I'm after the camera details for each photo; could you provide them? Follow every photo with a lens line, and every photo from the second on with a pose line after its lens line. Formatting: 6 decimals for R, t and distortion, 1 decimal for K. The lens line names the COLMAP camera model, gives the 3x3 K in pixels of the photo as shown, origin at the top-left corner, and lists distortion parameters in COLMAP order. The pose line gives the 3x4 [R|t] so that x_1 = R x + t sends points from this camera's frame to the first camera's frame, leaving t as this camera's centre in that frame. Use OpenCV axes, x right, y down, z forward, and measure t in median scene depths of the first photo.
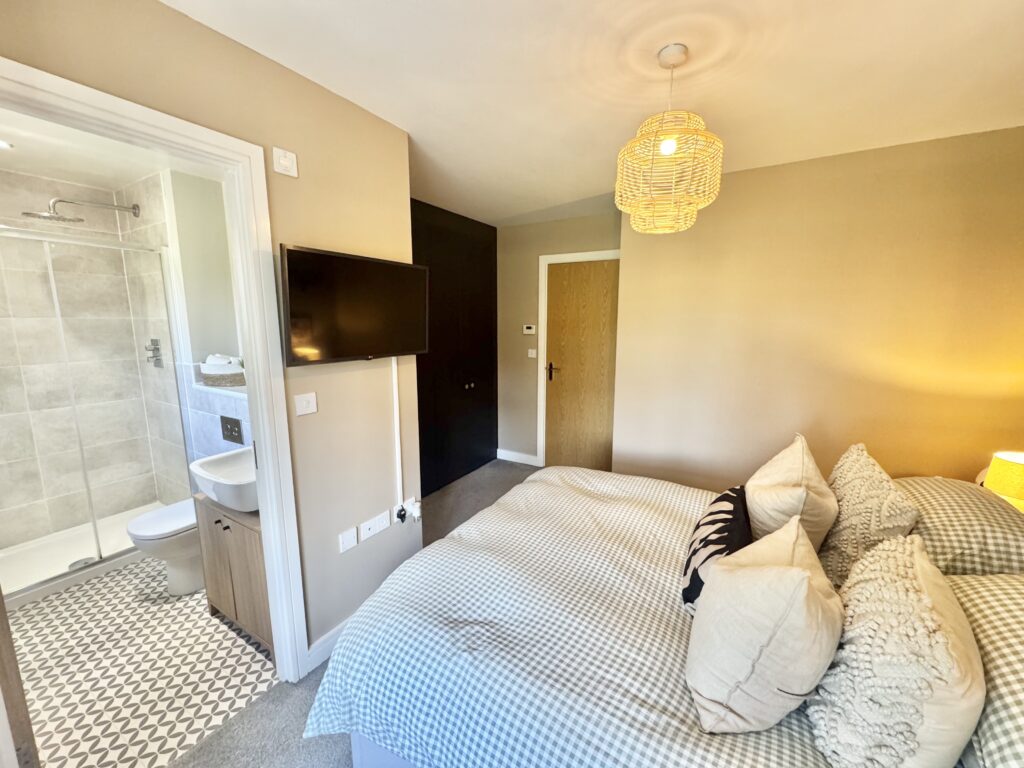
lens RADIAL K [[407.5, 0, 511.3], [0, 407.5, 385.7], [0, 0, 1]] dist [-0.007965, 0.001183]
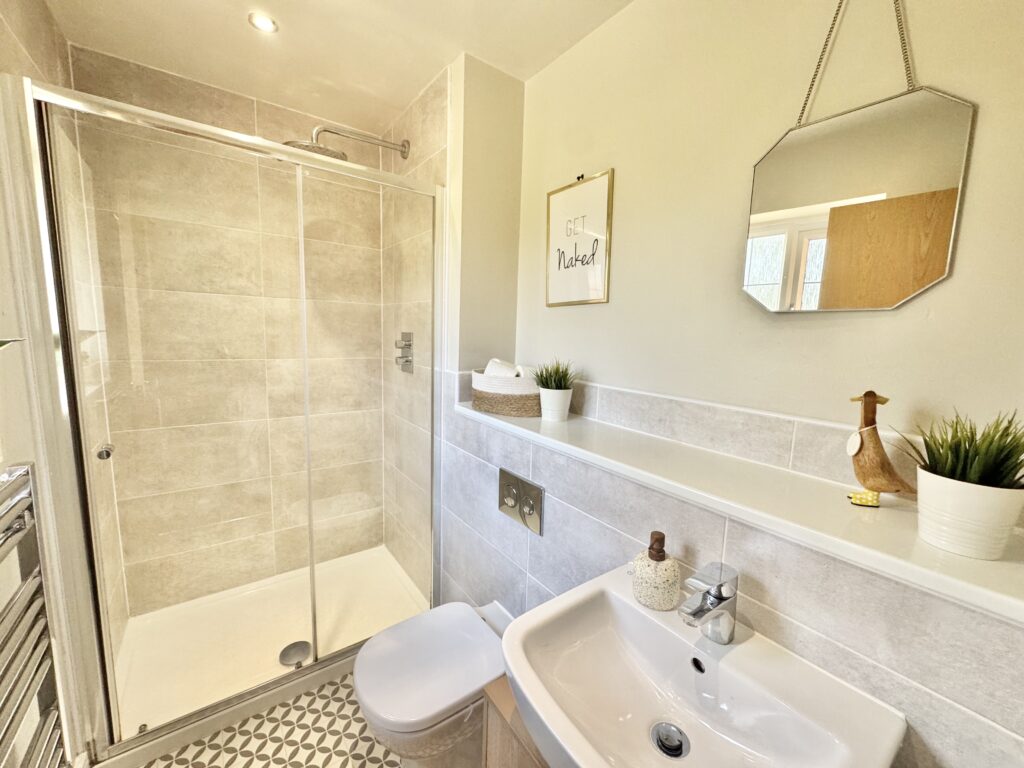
lens RADIAL K [[407.5, 0, 510.6], [0, 407.5, 382.5], [0, 0, 1]] dist [-0.007965, 0.001183]
pose [[0.919444, 0.078314, -0.385344, -0.449033], [-0.092548, 0.995536, -0.018498, -0.032261], [0.382175, 0.052670, 0.922588, 0.433874]]
